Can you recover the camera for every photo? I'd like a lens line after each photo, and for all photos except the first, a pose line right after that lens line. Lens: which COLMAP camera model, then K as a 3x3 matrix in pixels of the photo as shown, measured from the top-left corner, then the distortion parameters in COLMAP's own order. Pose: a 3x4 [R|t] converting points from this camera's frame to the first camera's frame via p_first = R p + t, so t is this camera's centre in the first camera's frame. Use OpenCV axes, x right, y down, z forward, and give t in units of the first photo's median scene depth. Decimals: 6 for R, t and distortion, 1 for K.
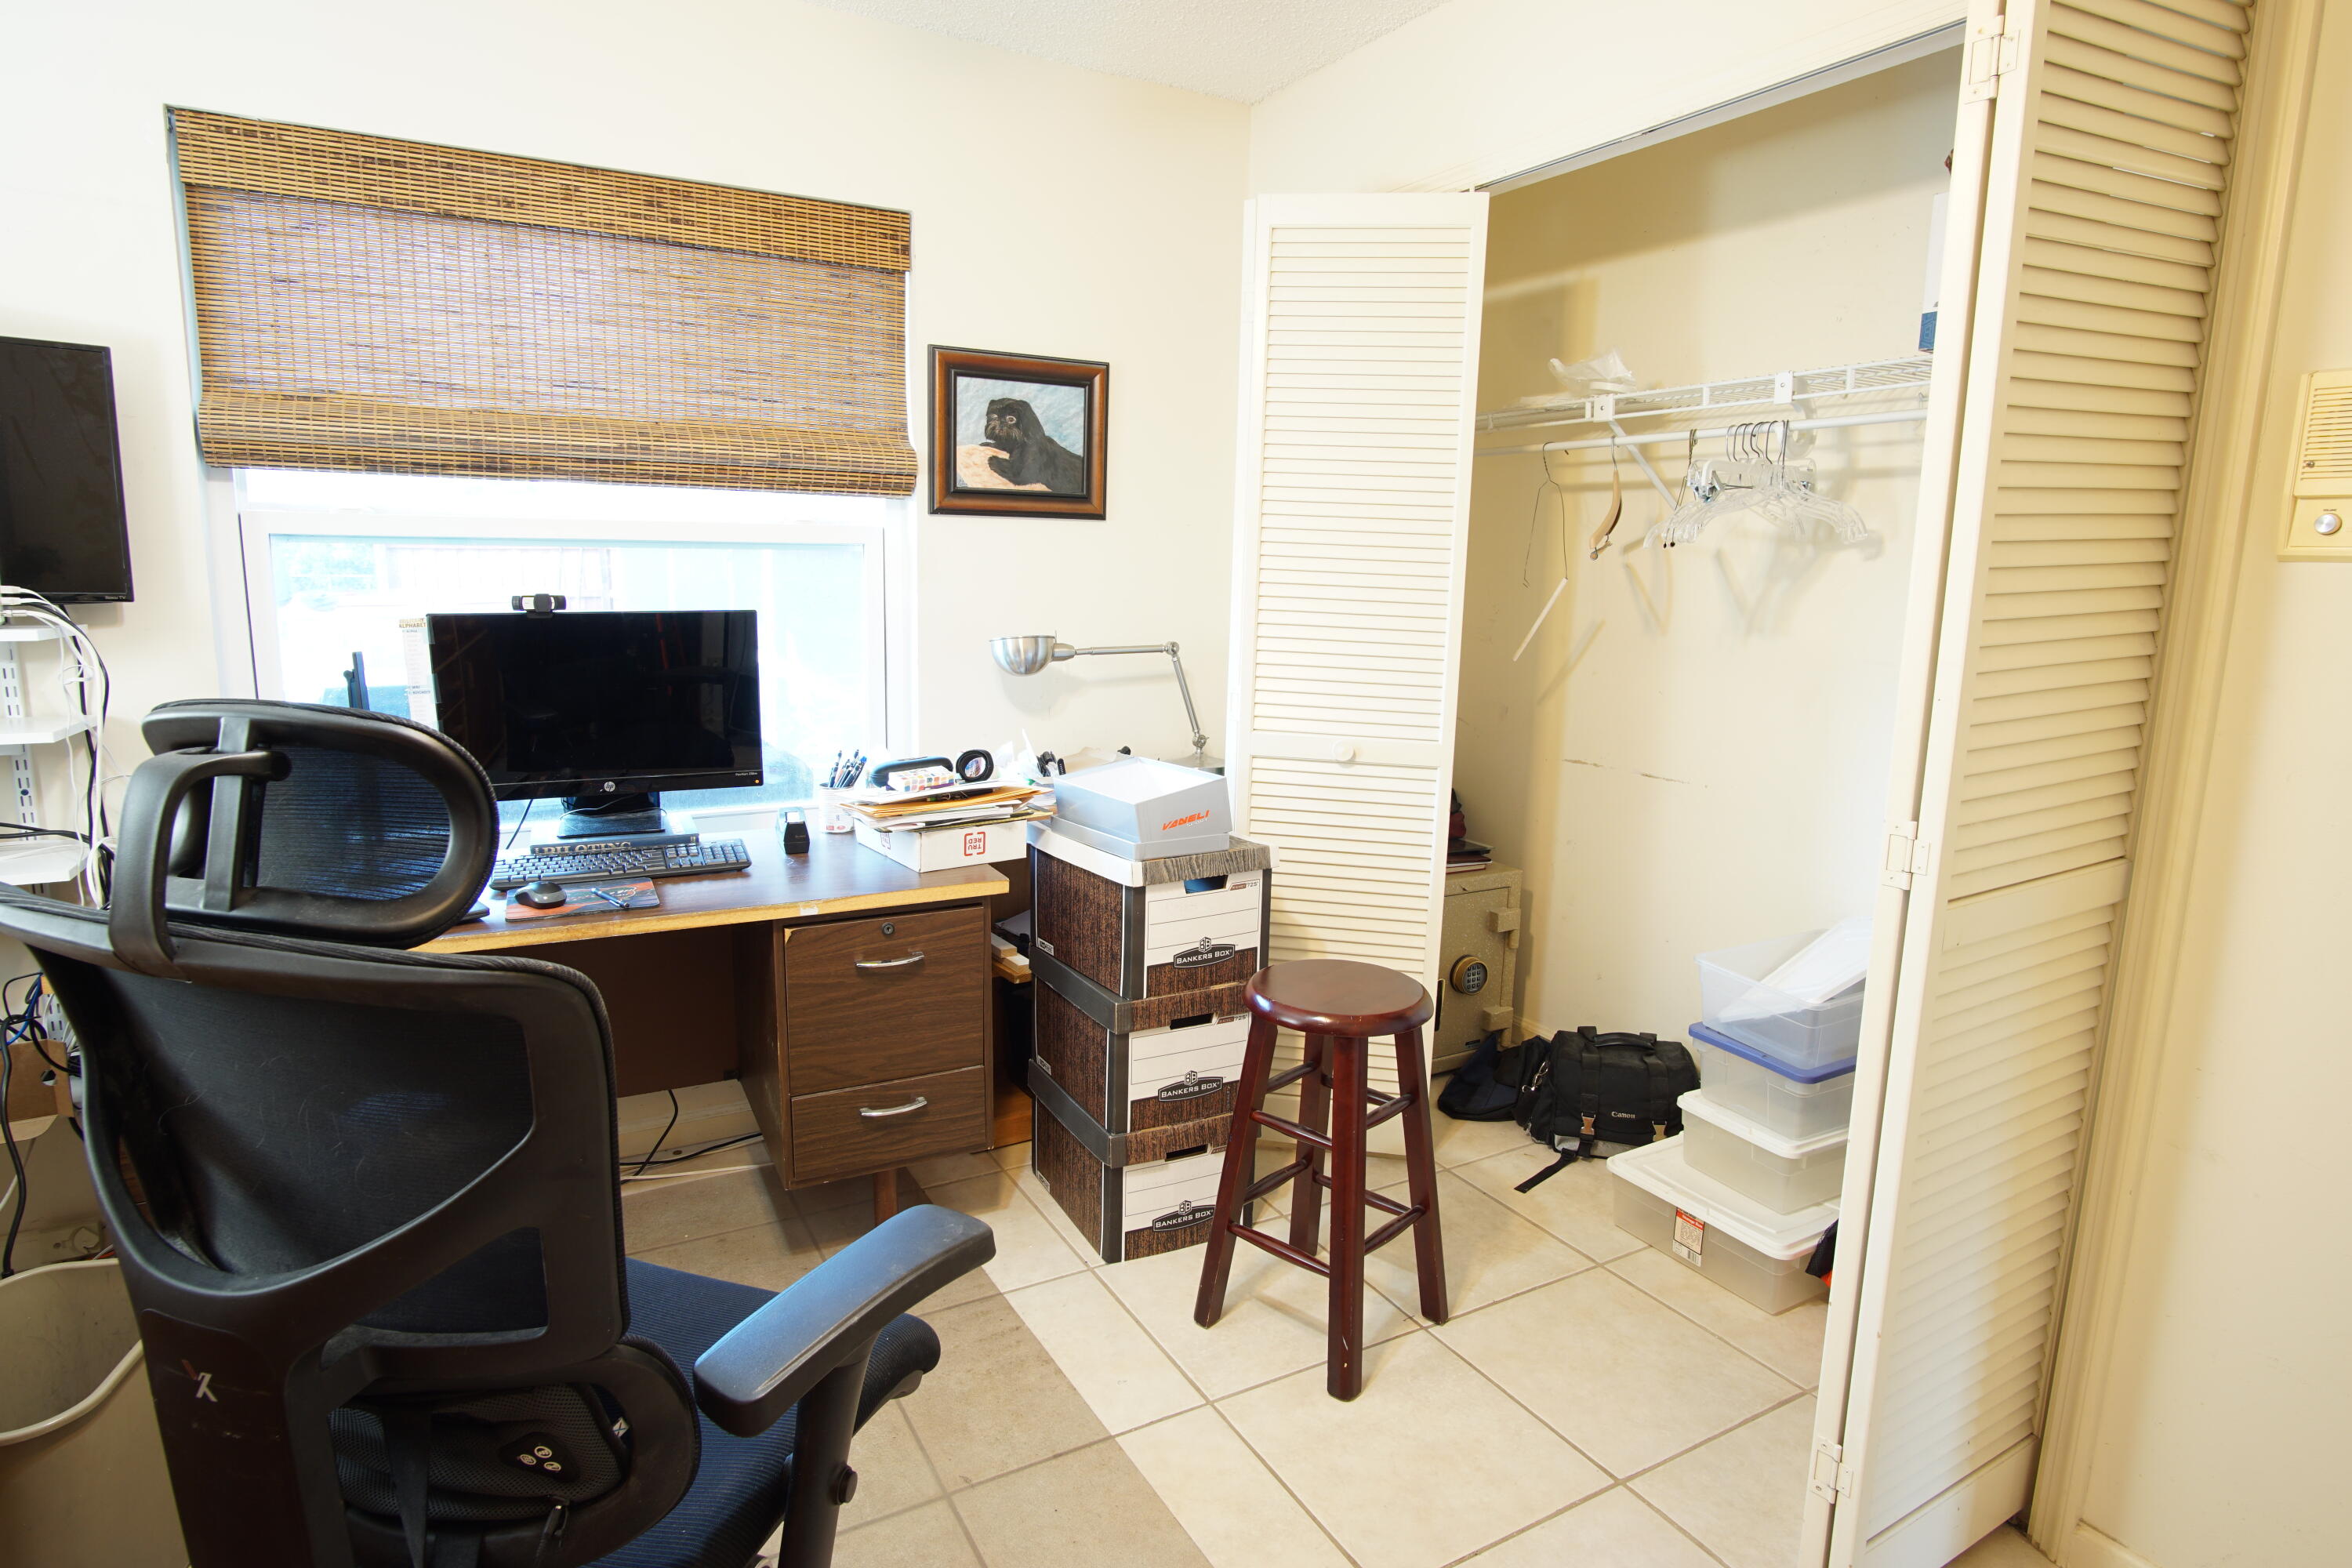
lens RADIAL K [[1255.2, 0, 1163.8], [0, 1255.2, 768.4], [0, 0, 1]] dist [-0.029724, 0.003581]
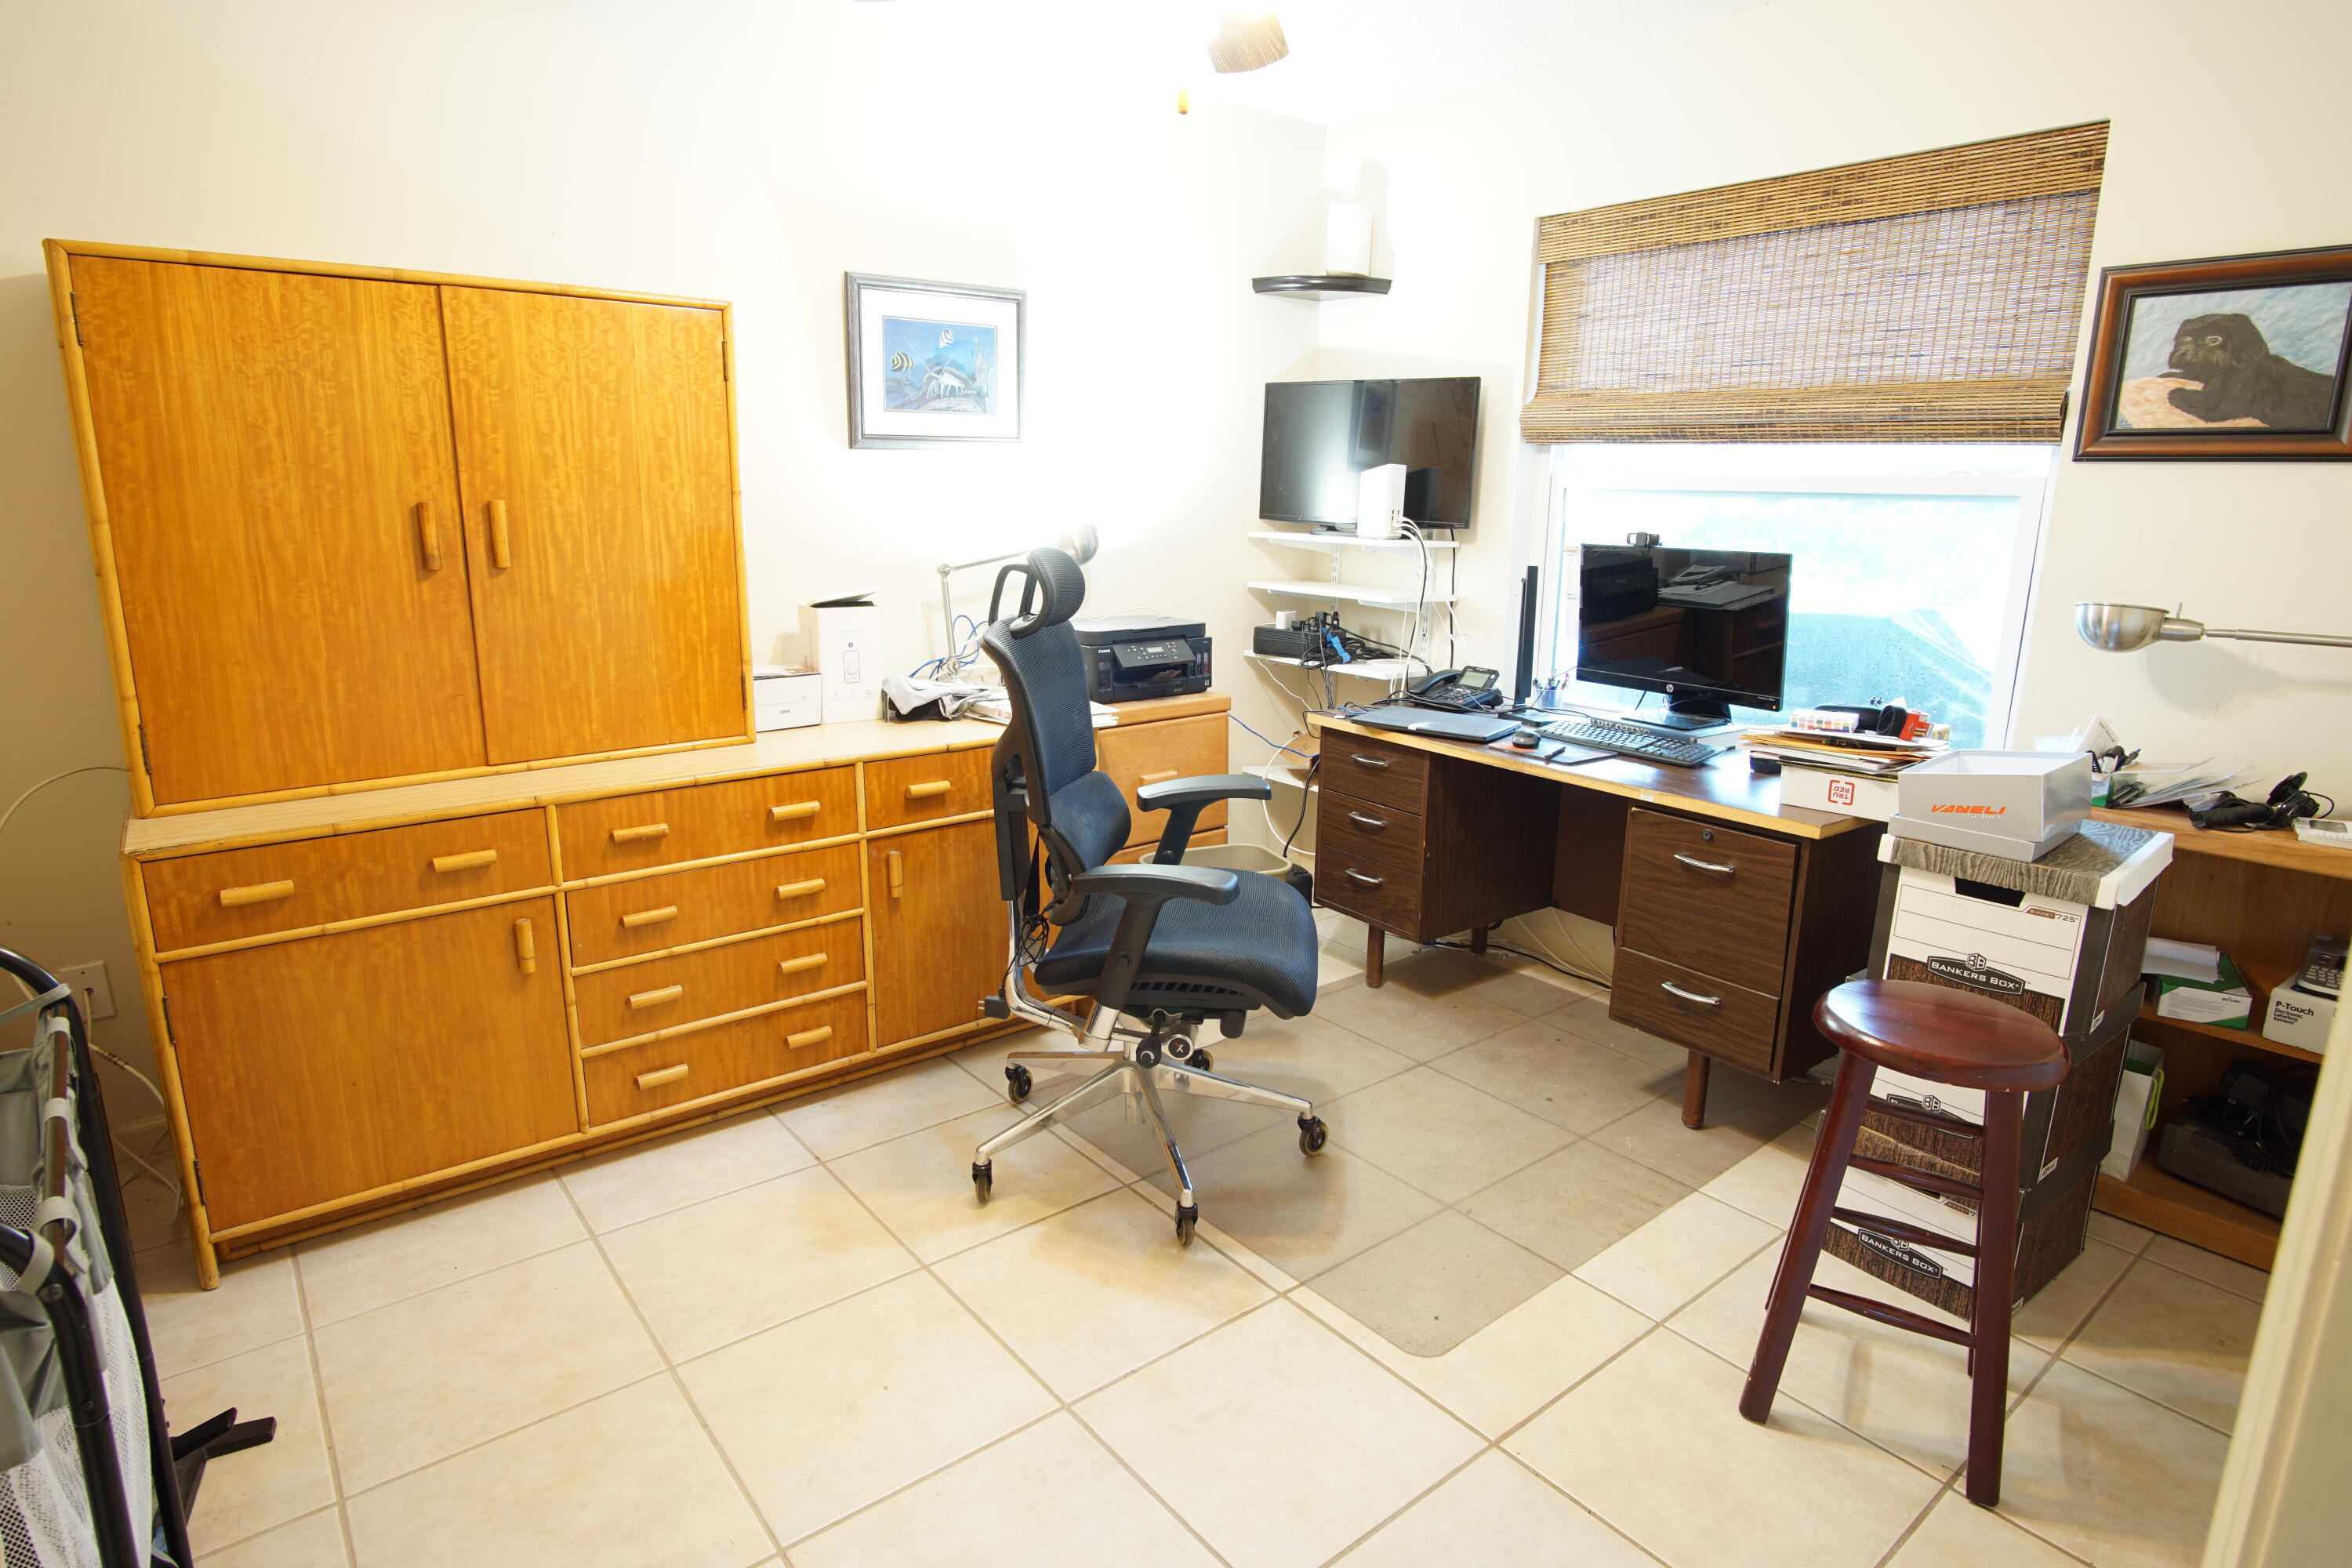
lens RADIAL K [[1255.2, 0, 1163.8], [0, 1255.2, 768.4], [0, 0, 1]] dist [-0.029724, 0.003581]
pose [[0.165691, 0.200740, -0.965531, 0.683432], [-0.172340, 0.969892, 0.172072, -0.034913], [0.971002, 0.137889, 0.195297, 0.261799]]
